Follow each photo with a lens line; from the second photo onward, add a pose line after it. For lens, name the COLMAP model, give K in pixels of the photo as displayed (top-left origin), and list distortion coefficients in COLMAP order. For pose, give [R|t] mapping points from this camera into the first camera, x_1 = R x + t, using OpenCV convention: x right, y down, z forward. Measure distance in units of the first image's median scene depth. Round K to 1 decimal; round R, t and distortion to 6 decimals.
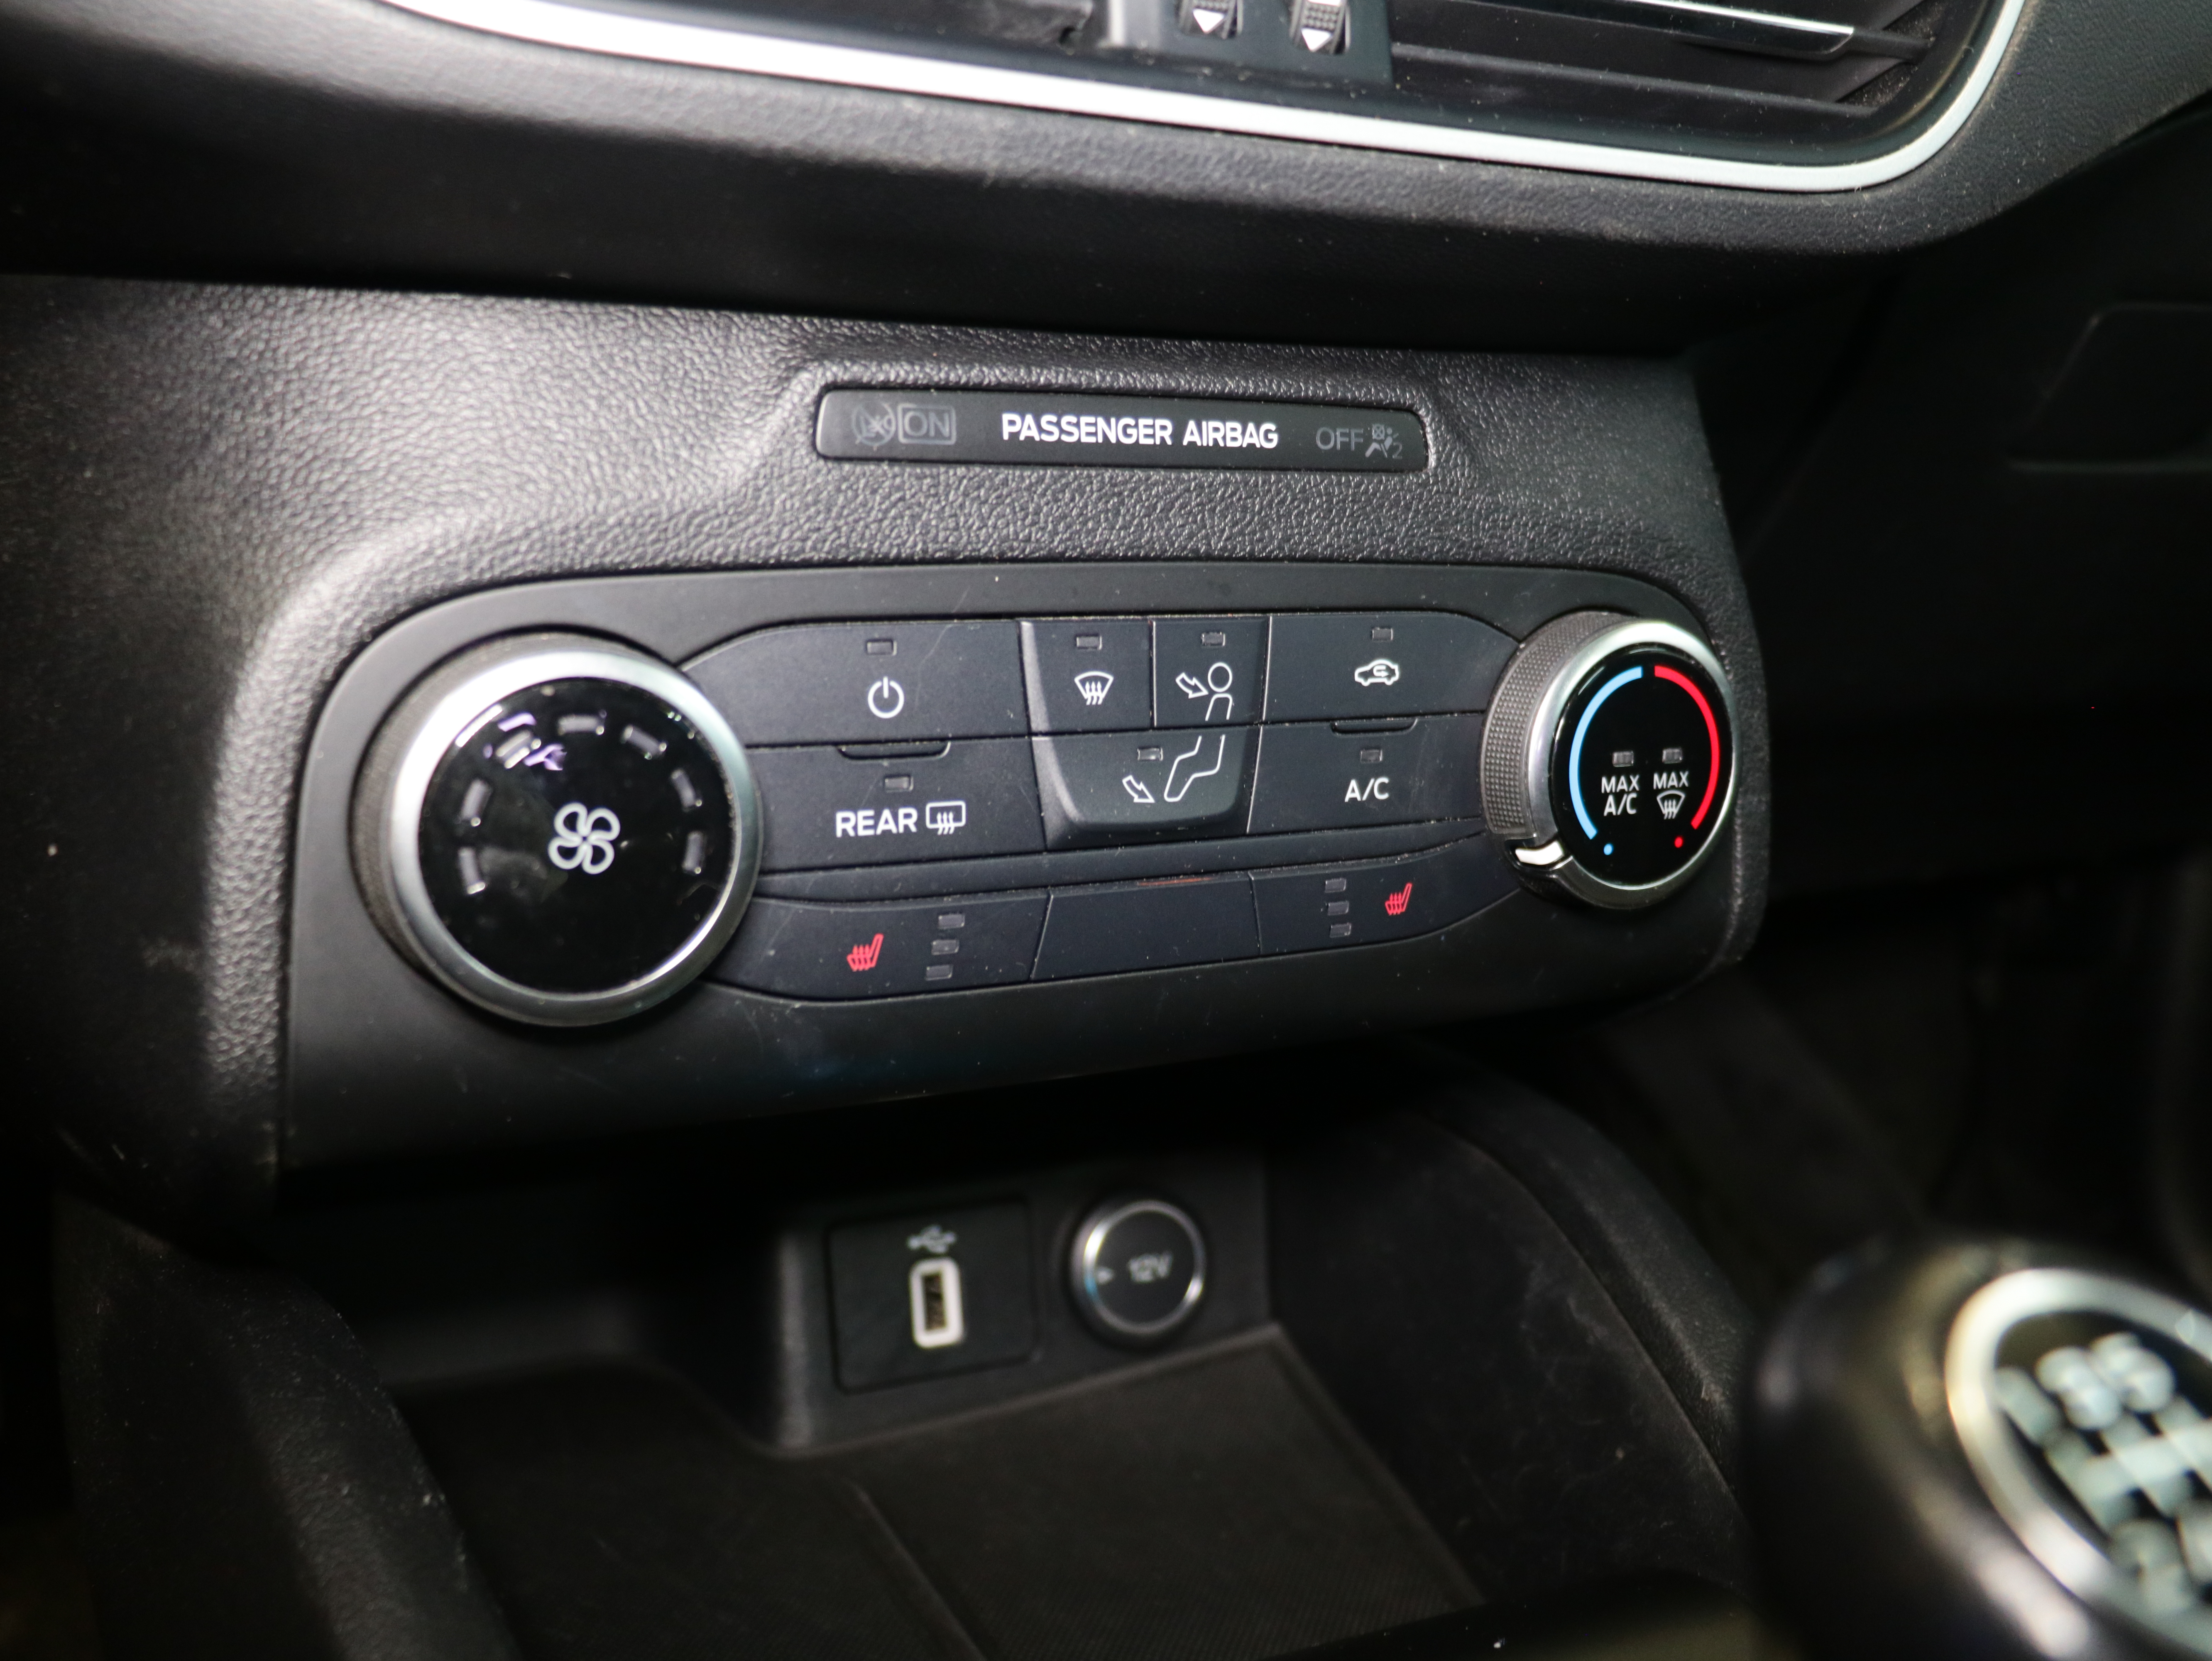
lens RADIAL K [[2085.0, 0, 1116.5], [0, 2085.0, 852.5], [0, 0, 1]] dist [-0.030842, 0.000000]
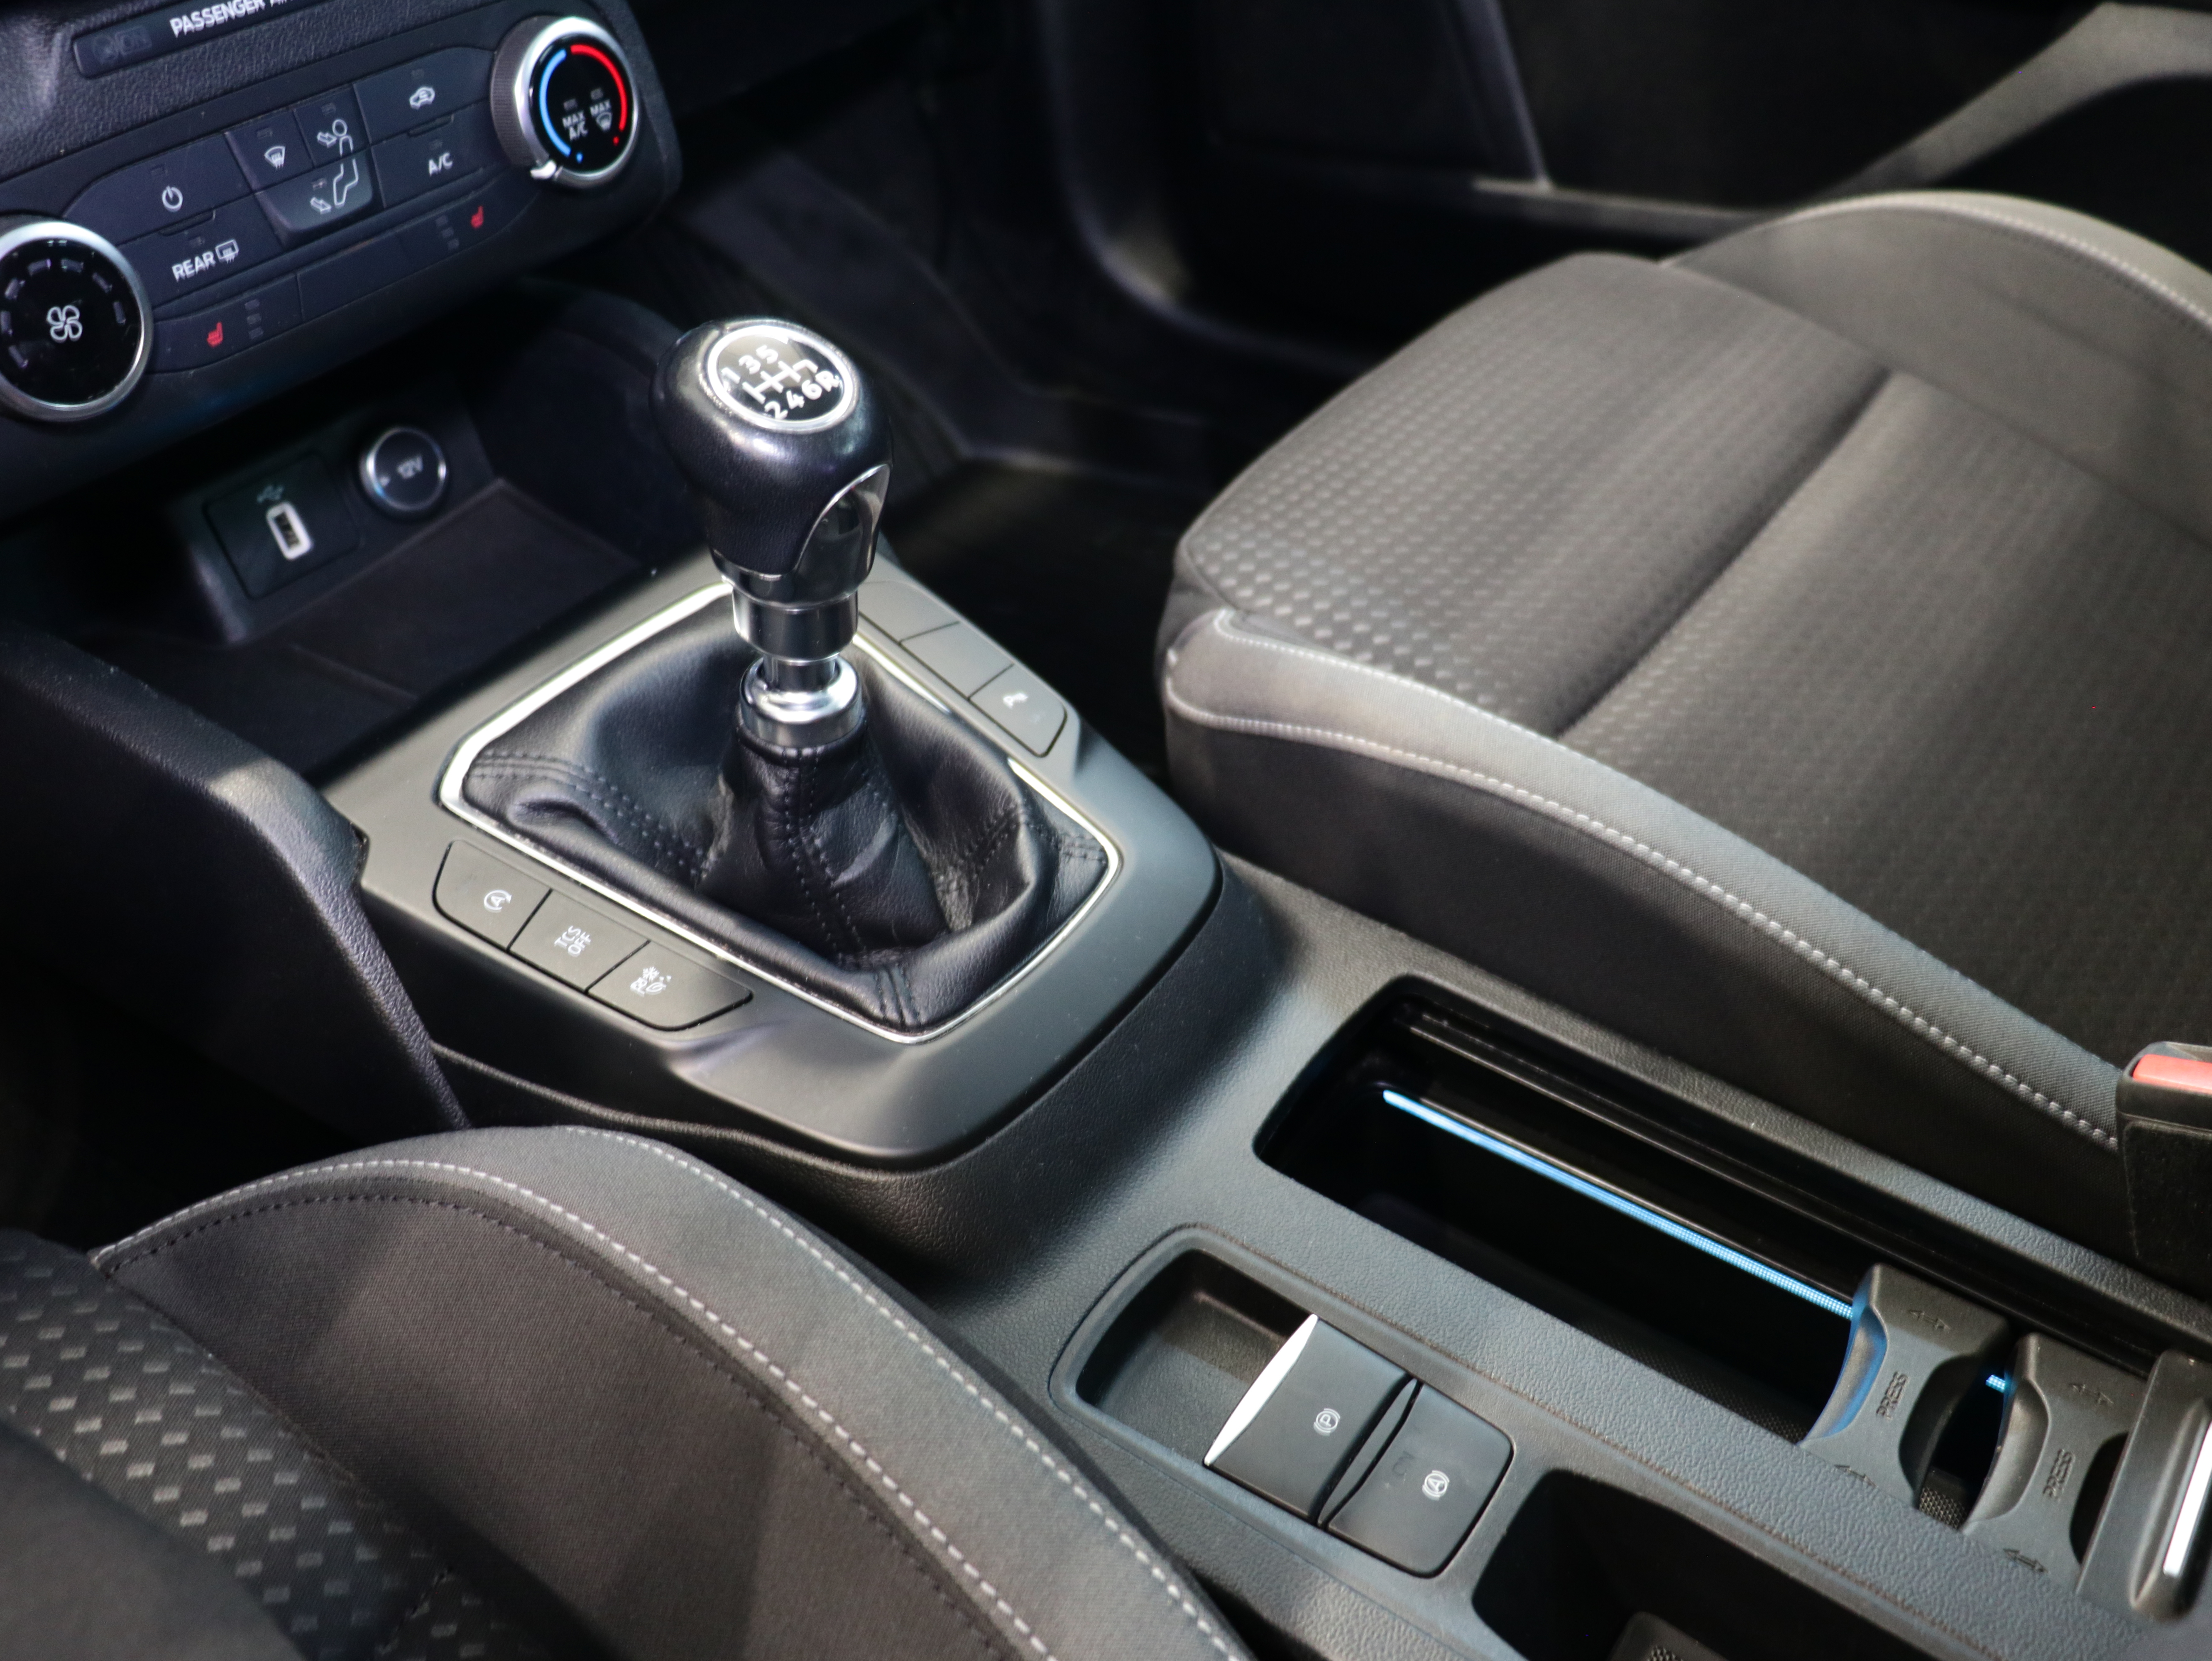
lens RADIAL K [[2012.0, 0, 1098.9], [0, 2012.0, 835.0], [0, 0, 1]] dist [-0.025609, -0.005795]
pose [[0.886719, -0.366246, 0.282123, -0.082043], [0.227661, 0.877051, 0.423026, -0.131999], [-0.402368, -0.310877, 0.861078, -0.981678]]
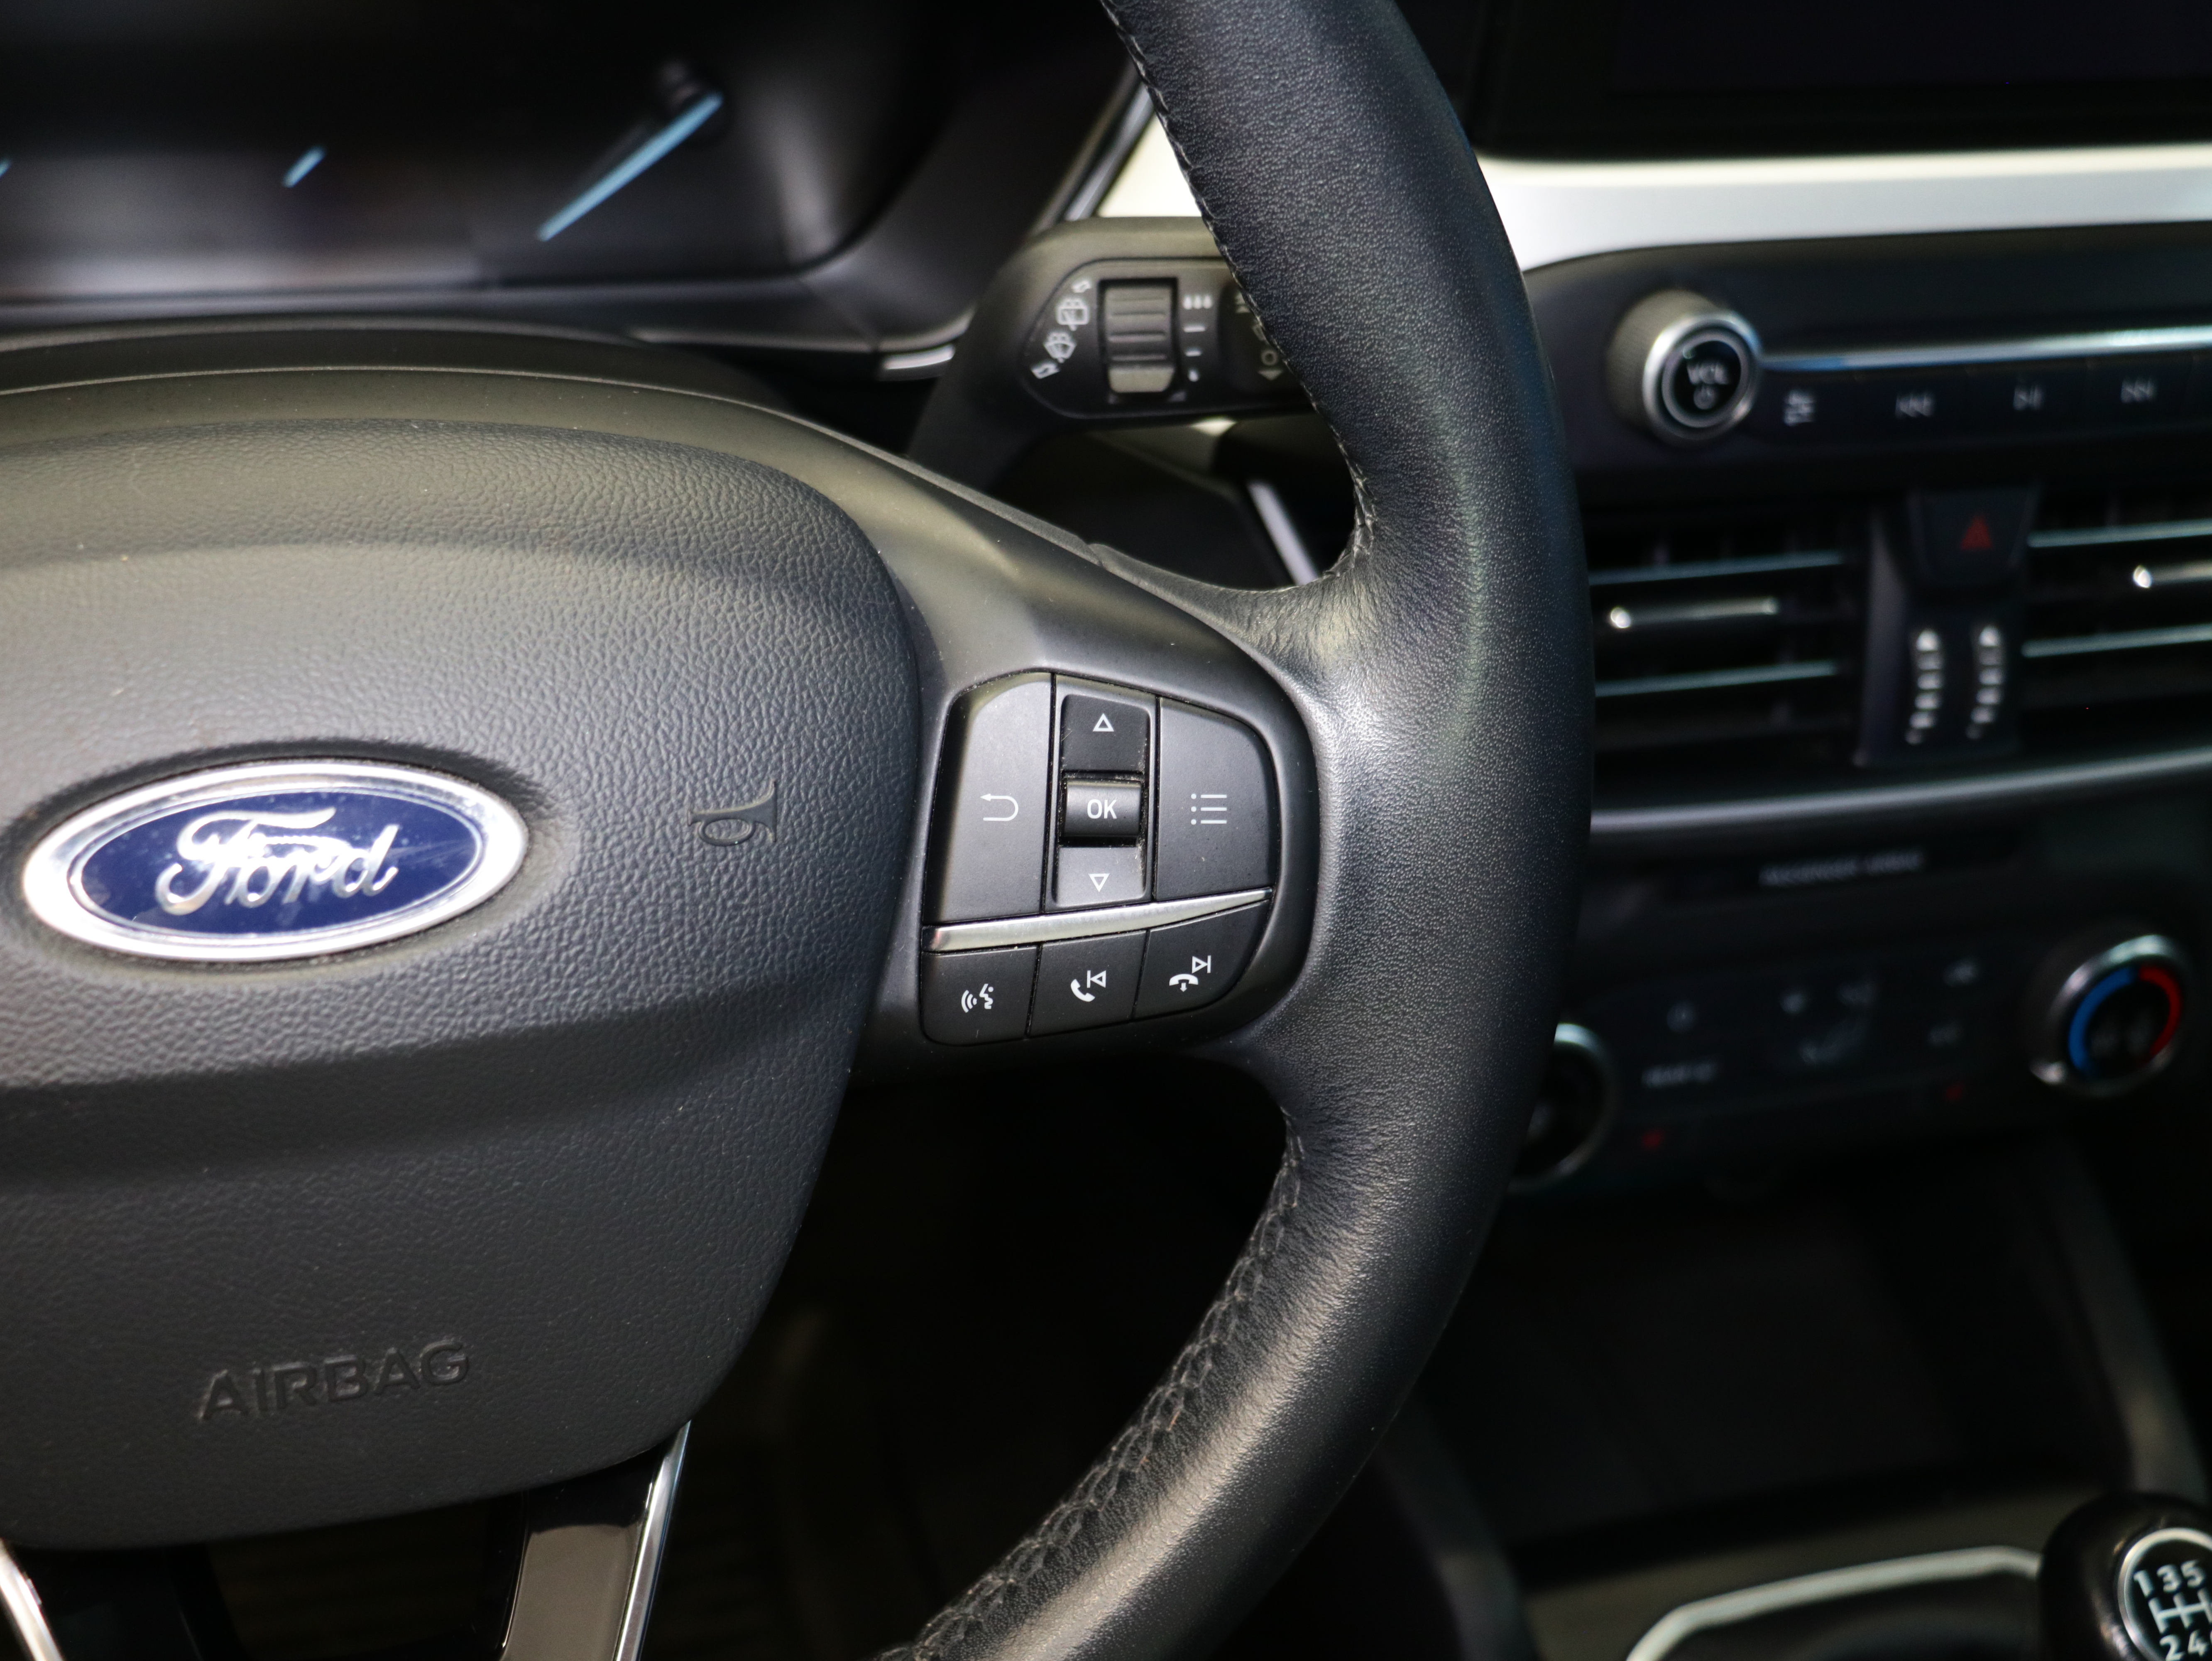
lens RADIAL K [[2740.1, 0, 1028.6], [0, 2740.1, 784.9], [0, 0, 1]] dist [-0.024457, 0.000000]
pose [[0.979561, 0.106092, -0.170892, -0.266510], [-0.052323, 0.954741, 0.292801, -0.886619], [0.194222, -0.277875, 0.940778, -1.241600]]
